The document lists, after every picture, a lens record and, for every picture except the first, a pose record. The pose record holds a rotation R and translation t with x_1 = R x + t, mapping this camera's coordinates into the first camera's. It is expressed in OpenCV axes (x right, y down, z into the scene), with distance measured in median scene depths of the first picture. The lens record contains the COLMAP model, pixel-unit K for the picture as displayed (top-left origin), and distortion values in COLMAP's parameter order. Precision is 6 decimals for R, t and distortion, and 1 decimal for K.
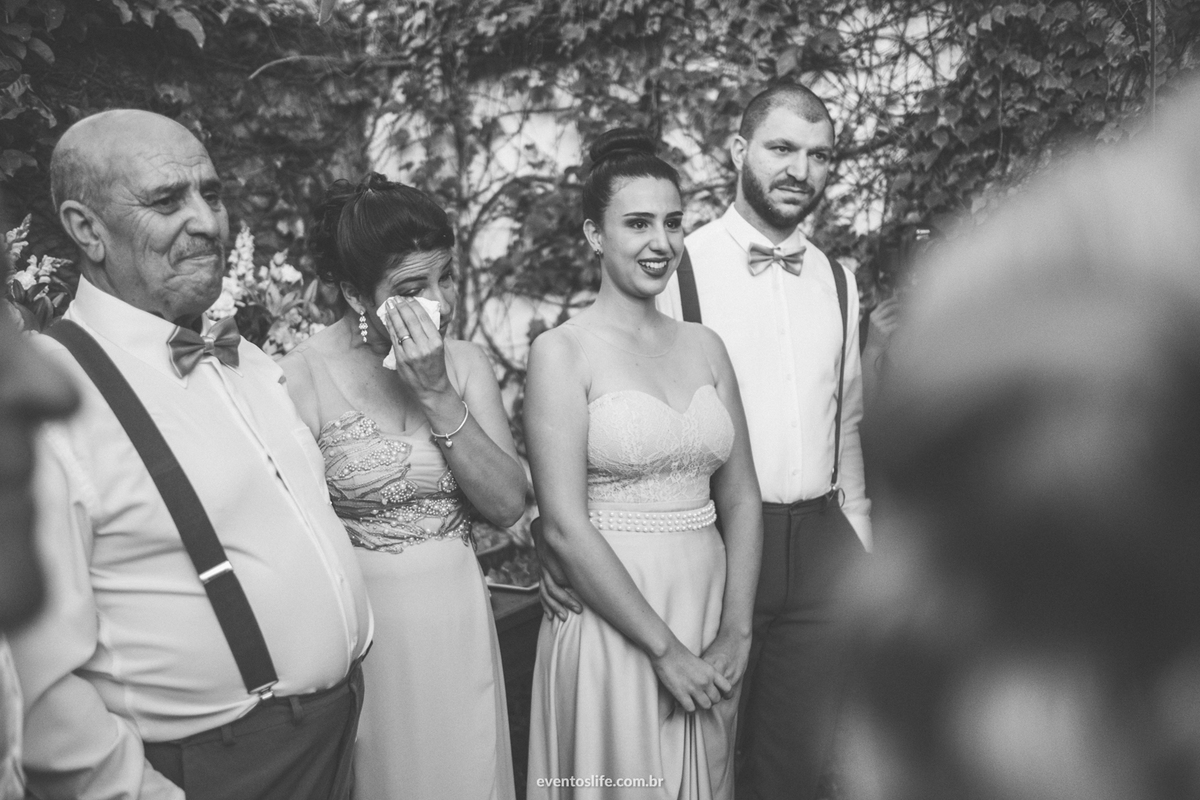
lens RADIAL K [[1148.1, 0, 600.5], [0, 1148.1, 396.4], [0, 0, 1]] dist [0.002253, 0.000000]
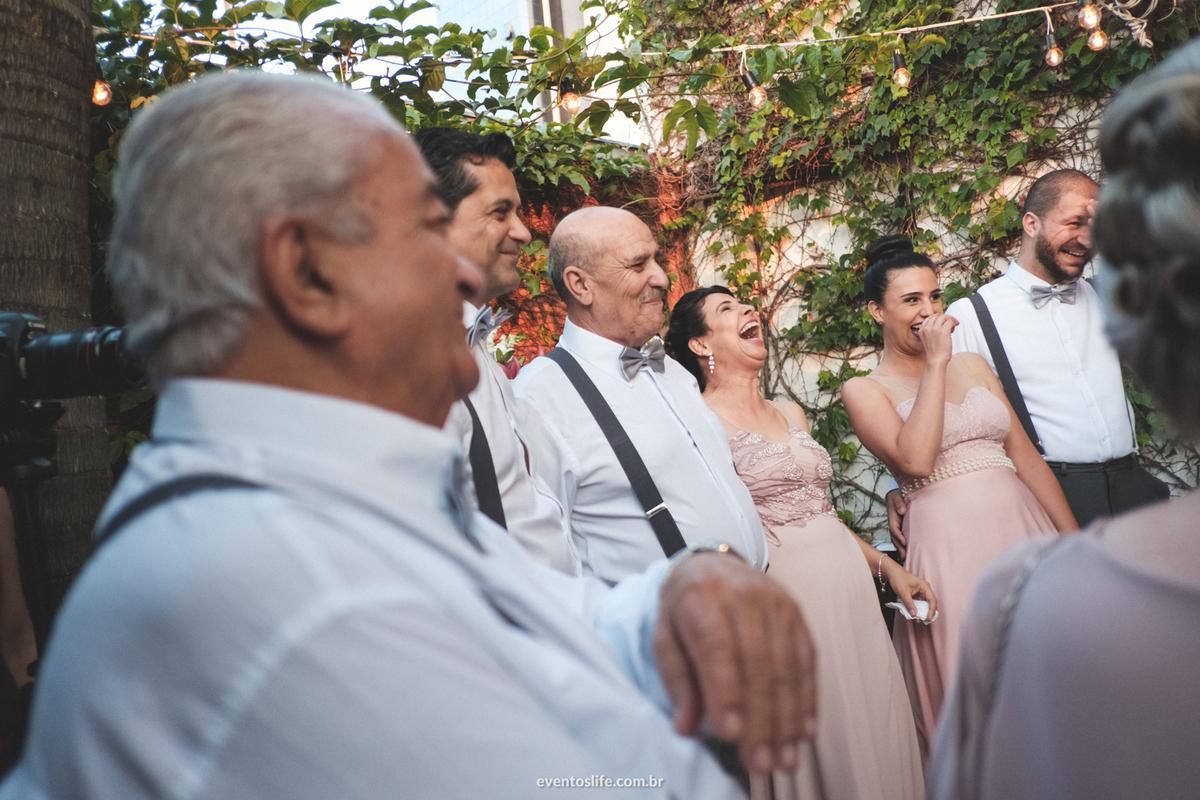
lens RADIAL K [[912.0, 0, 602.0], [0, 912.0, 405.1], [0, 0, 1]] dist [-0.023171, -0.000462]
pose [[0.965502, -0.057369, -0.253998, -0.041542], [0.037338, 0.995850, -0.082997, 0.054498], [0.257705, 0.070650, 0.963637, -0.090003]]
